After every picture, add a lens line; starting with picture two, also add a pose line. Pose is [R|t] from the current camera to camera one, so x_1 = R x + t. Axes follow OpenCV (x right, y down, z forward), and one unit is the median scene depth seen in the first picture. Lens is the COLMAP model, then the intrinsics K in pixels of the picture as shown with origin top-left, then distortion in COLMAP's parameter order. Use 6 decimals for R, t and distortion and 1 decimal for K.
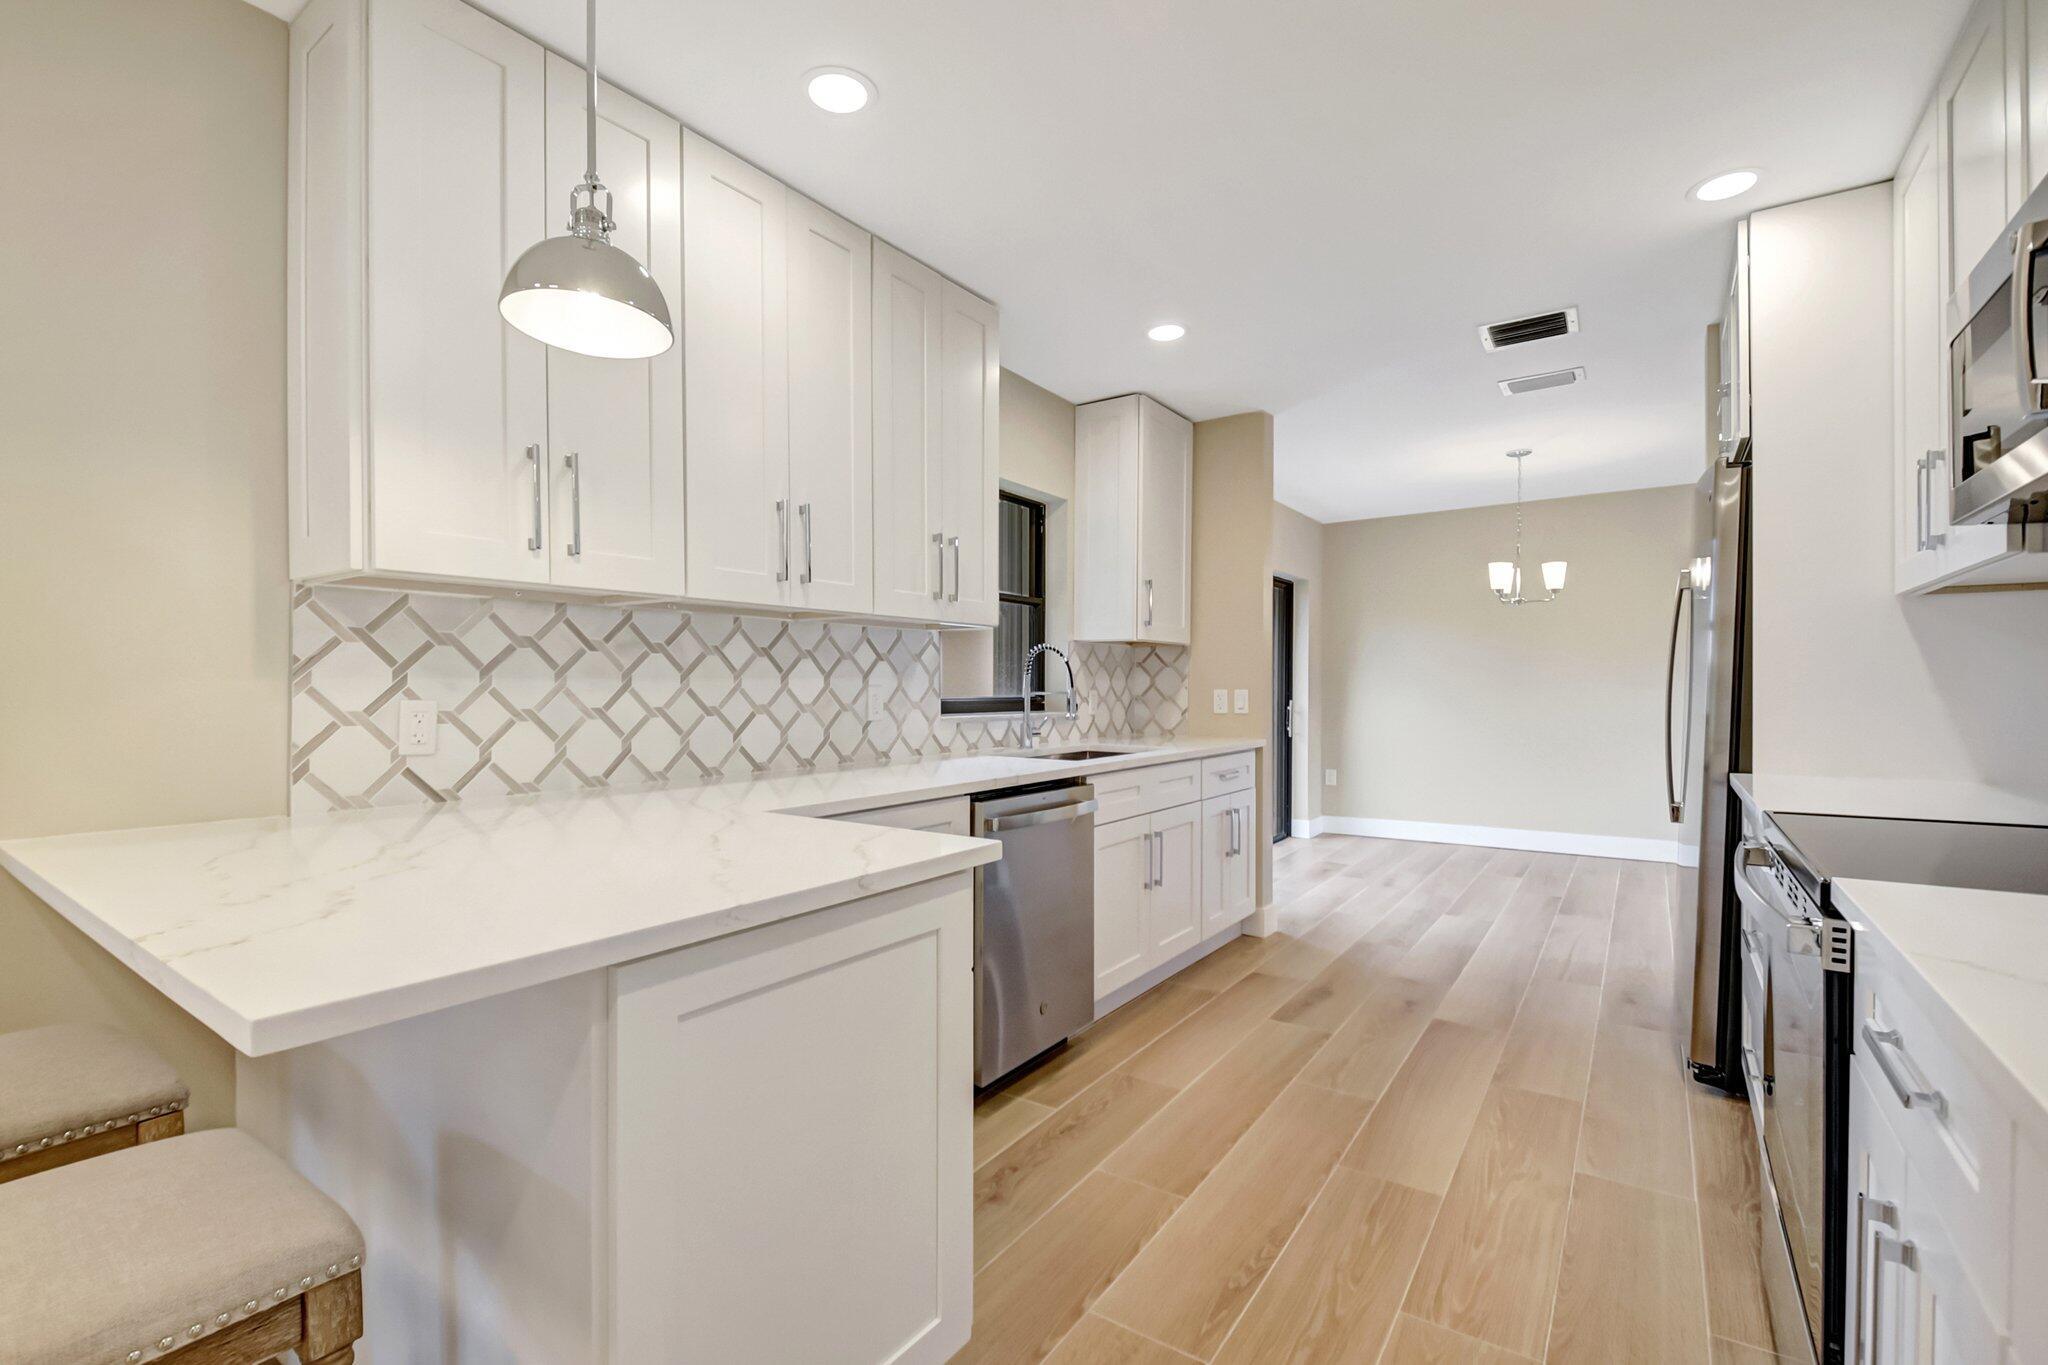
lens RADIAL K [[924.1, 0, 1022.1], [0, 924.1, 676.7], [0, 0, 1]] dist [0.009071, -0.003452]
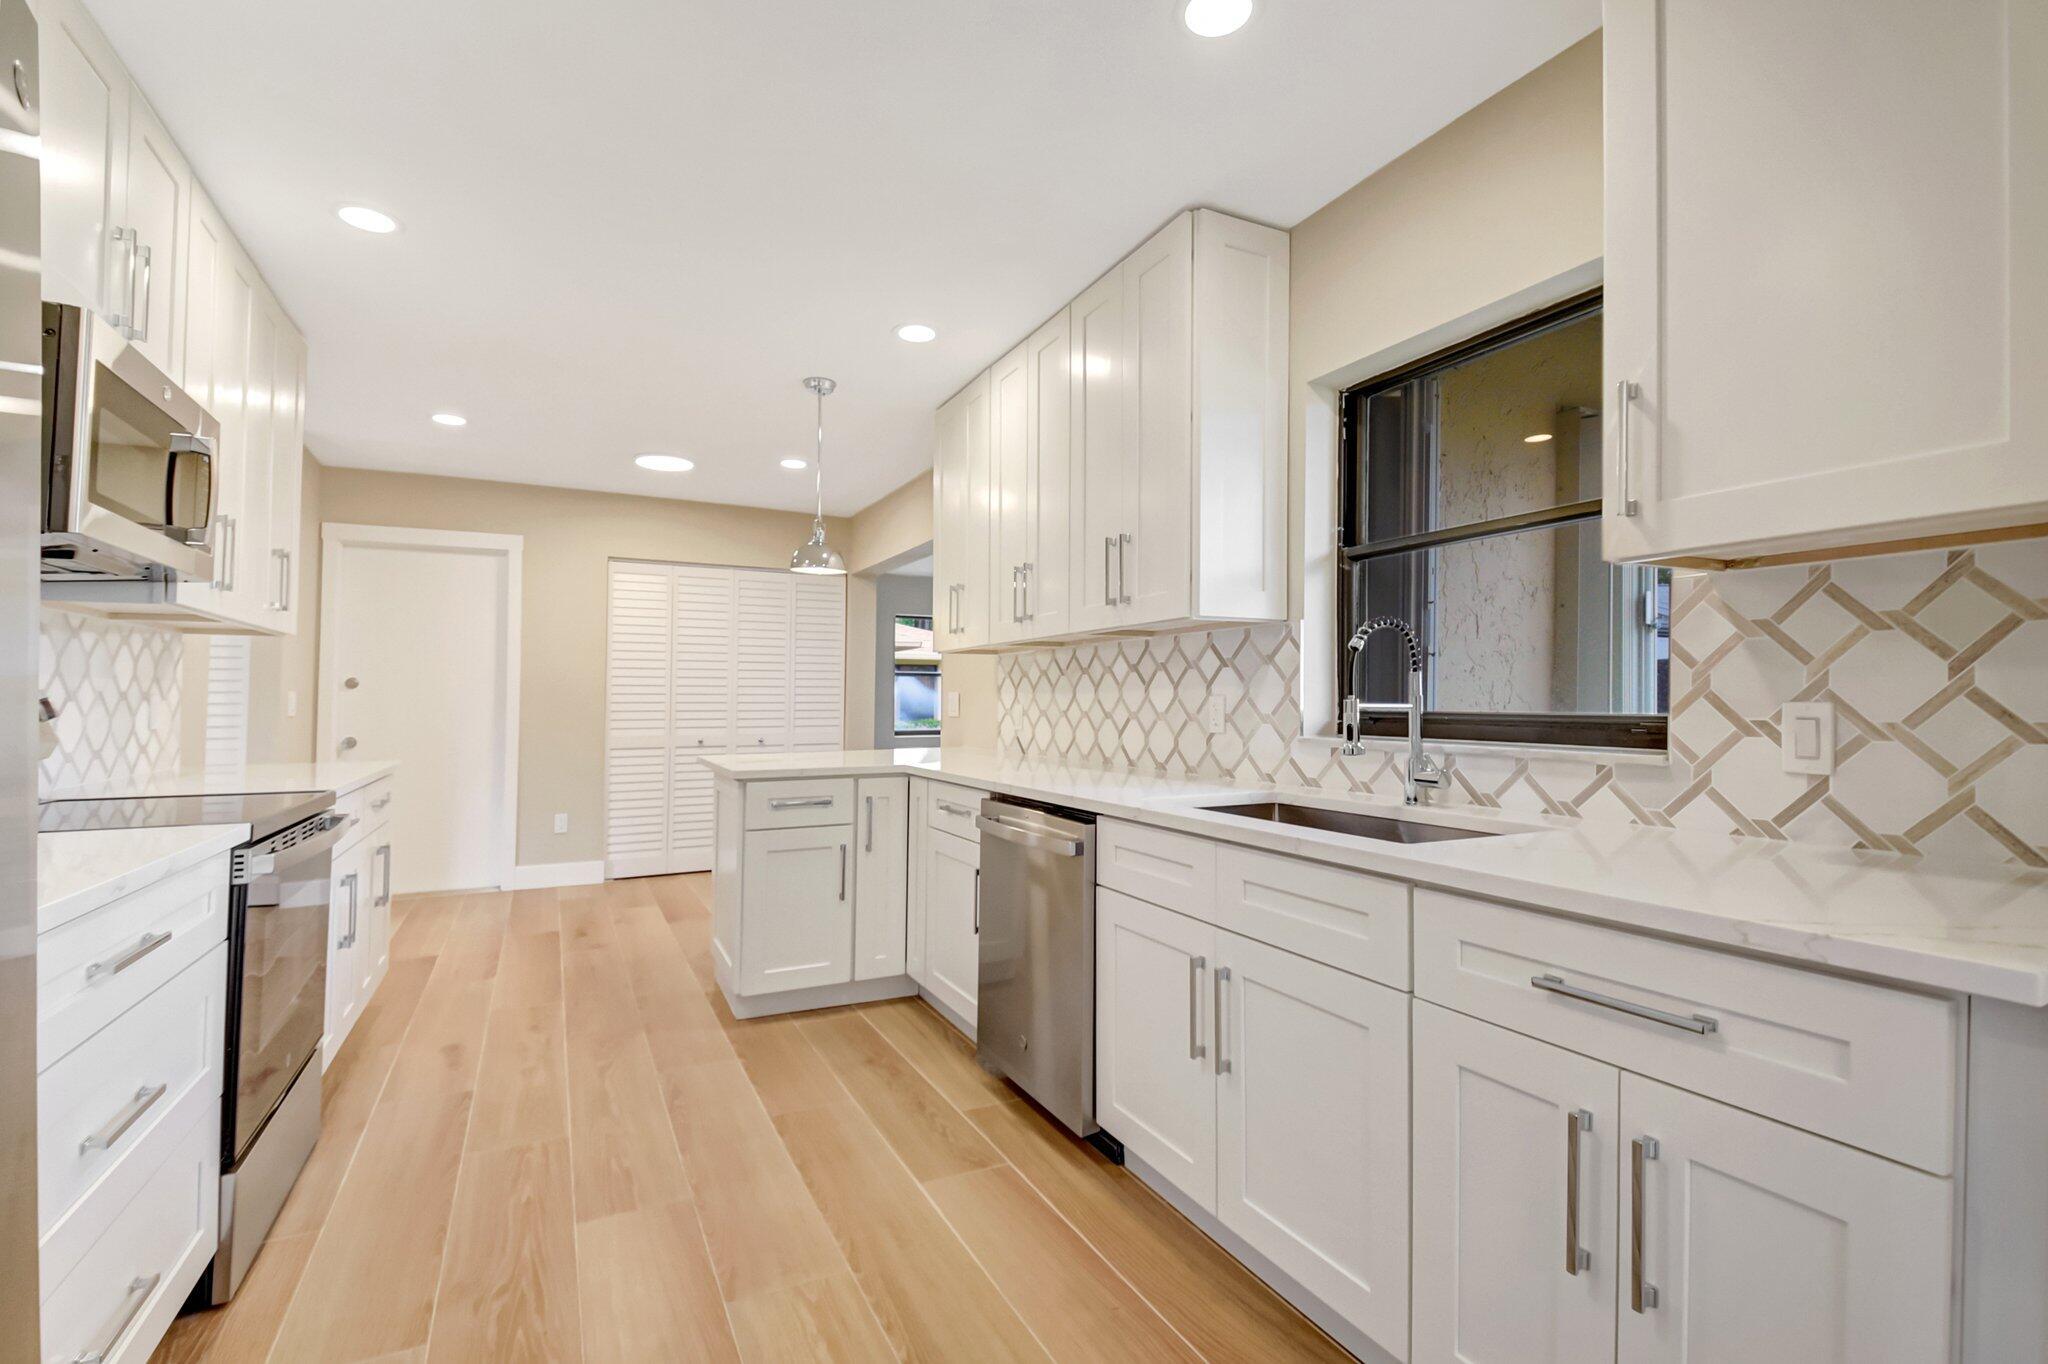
lens RADIAL K [[924.1, 0, 1041.1], [0, 924.1, 695.5], [0, 0, 1]] dist [0.009071, -0.003452]
pose [[-0.473677, -0.003397, -0.880692, 0.792233], [0.011941, 0.999876, -0.010279, 0.018952], [0.880617, -0.015385, -0.473578, 1.390627]]
